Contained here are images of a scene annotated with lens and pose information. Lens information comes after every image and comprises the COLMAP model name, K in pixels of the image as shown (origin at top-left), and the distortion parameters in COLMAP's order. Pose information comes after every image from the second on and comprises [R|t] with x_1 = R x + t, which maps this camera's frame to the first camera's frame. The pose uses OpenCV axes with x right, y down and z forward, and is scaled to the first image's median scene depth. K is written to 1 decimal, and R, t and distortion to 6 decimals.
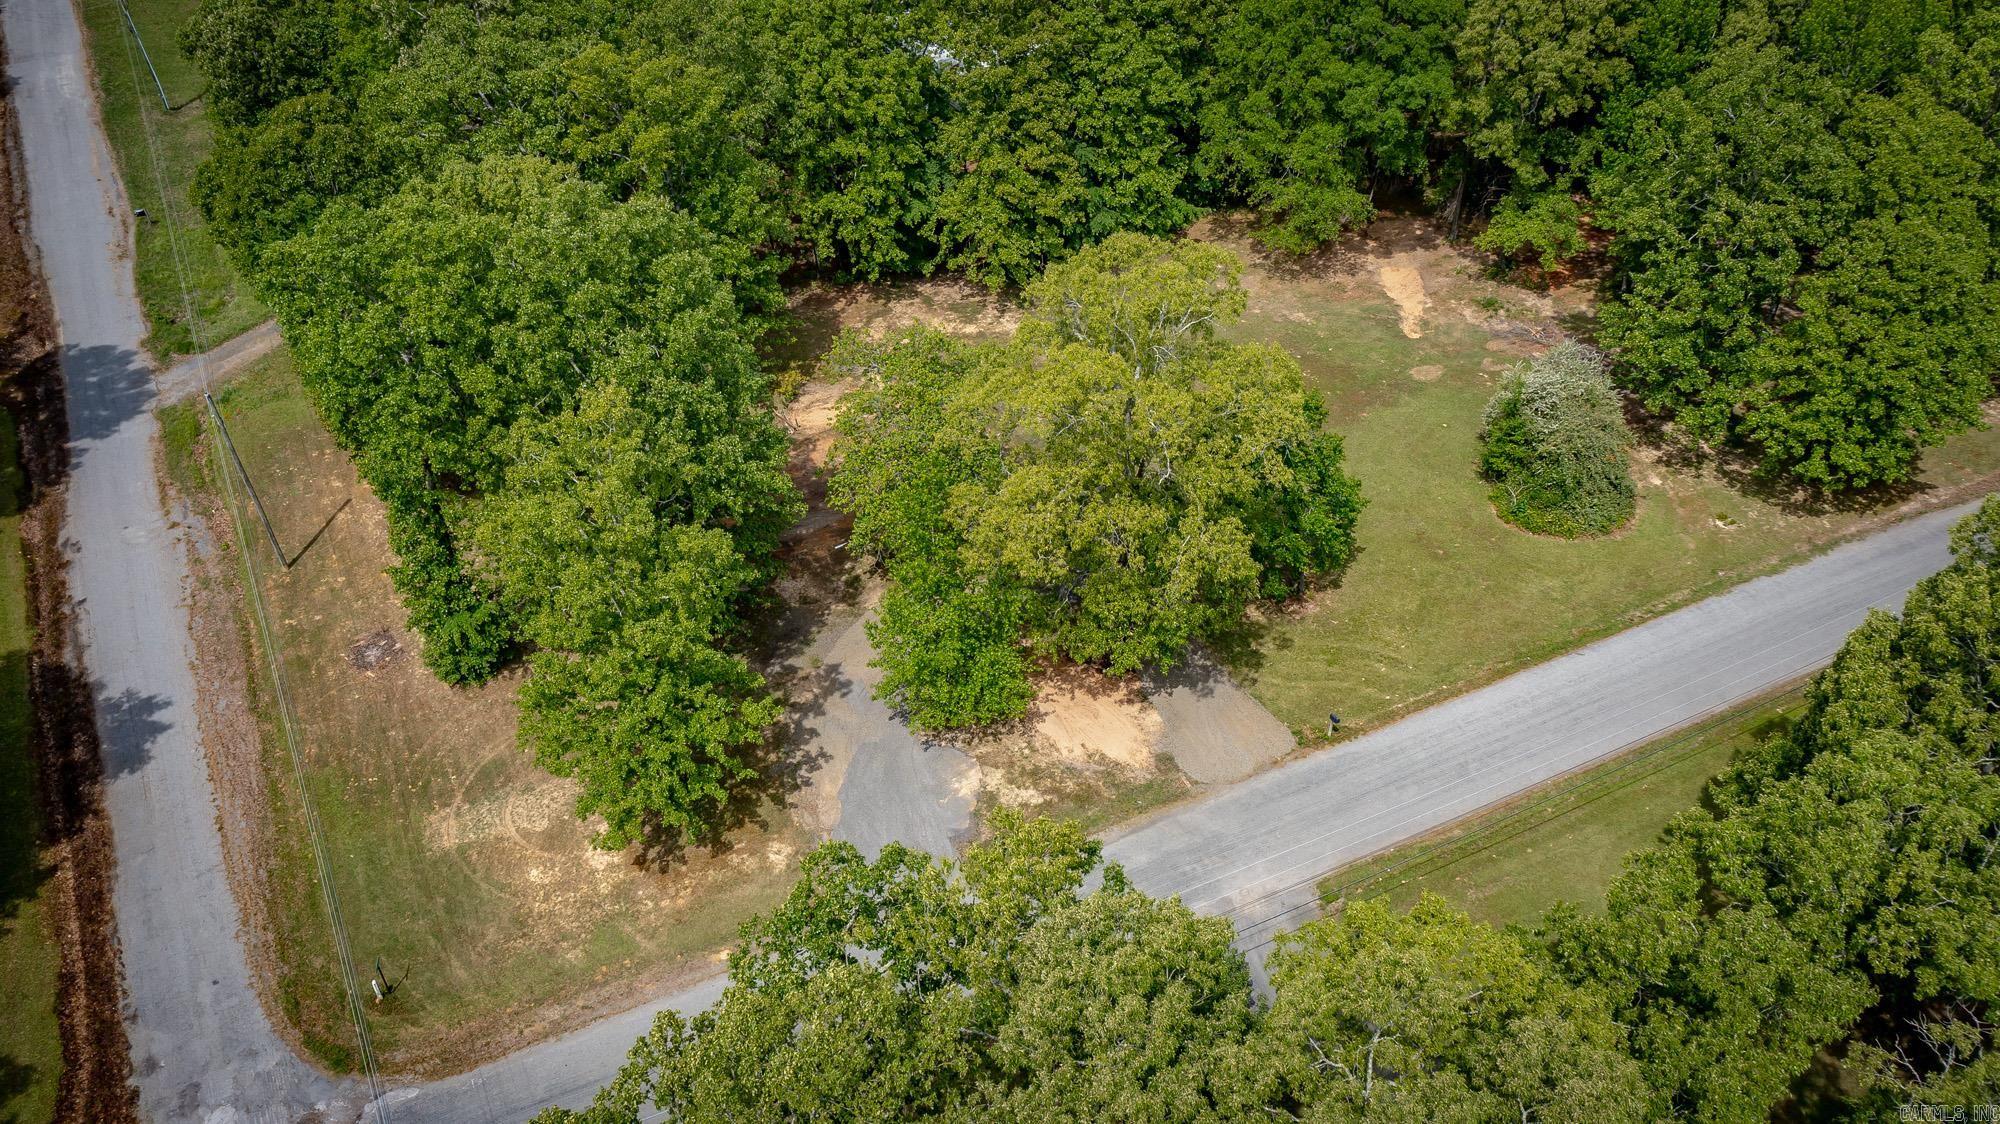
lens RADIAL K [[1594.0, 0, 1005.0], [0, 1594.0, 553.6], [0, 0, 1]] dist [0.007736, 0.015554]
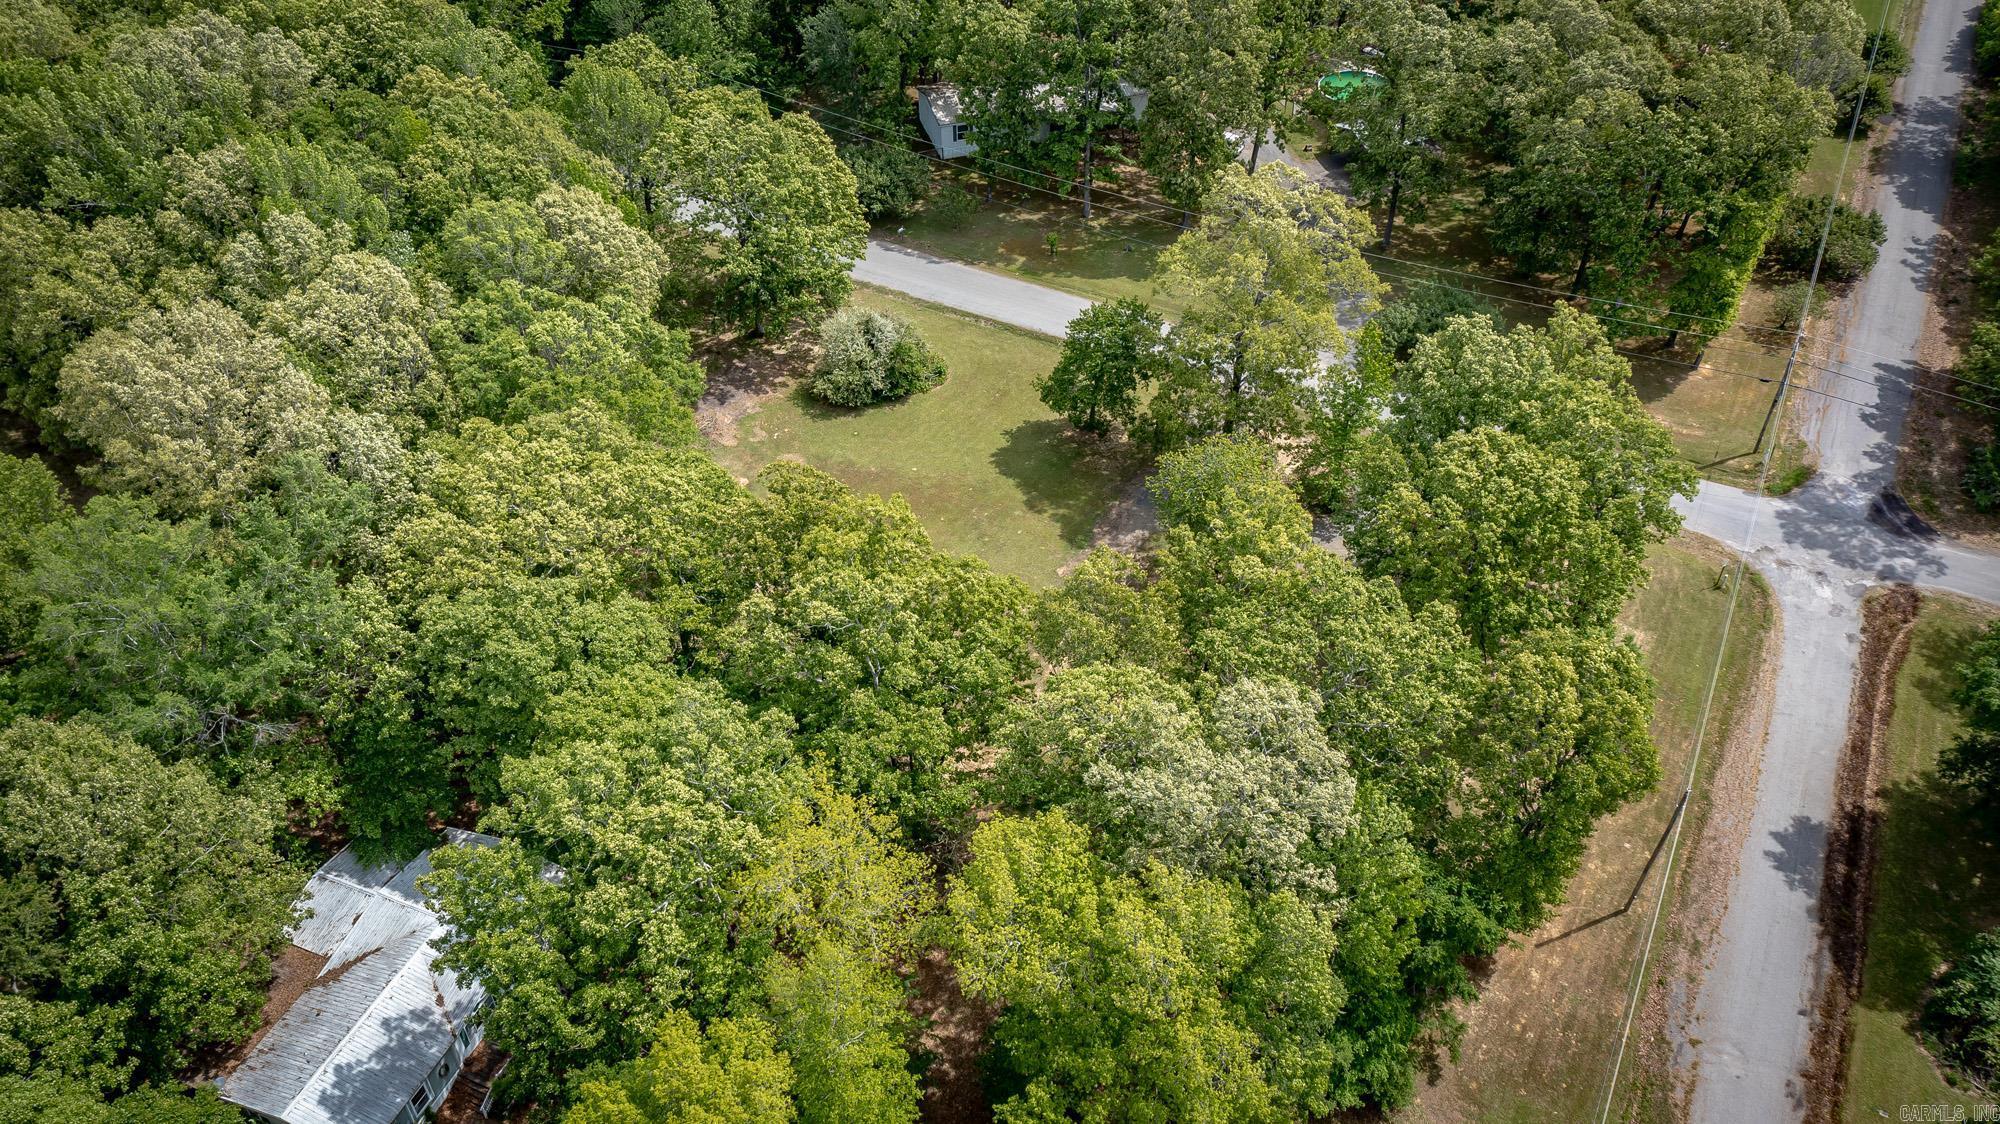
lens RADIAL K [[1594.0, 0, 1002.7], [0, 1594.0, 559.8], [0, 0, 1]] dist [0.007736, 0.015554]
pose [[-0.585508, -0.542717, 0.602195, -0.787791], [0.533290, 0.301614, 0.790336, -1.238940], [-0.610559, 0.783892, 0.112828, 1.032062]]
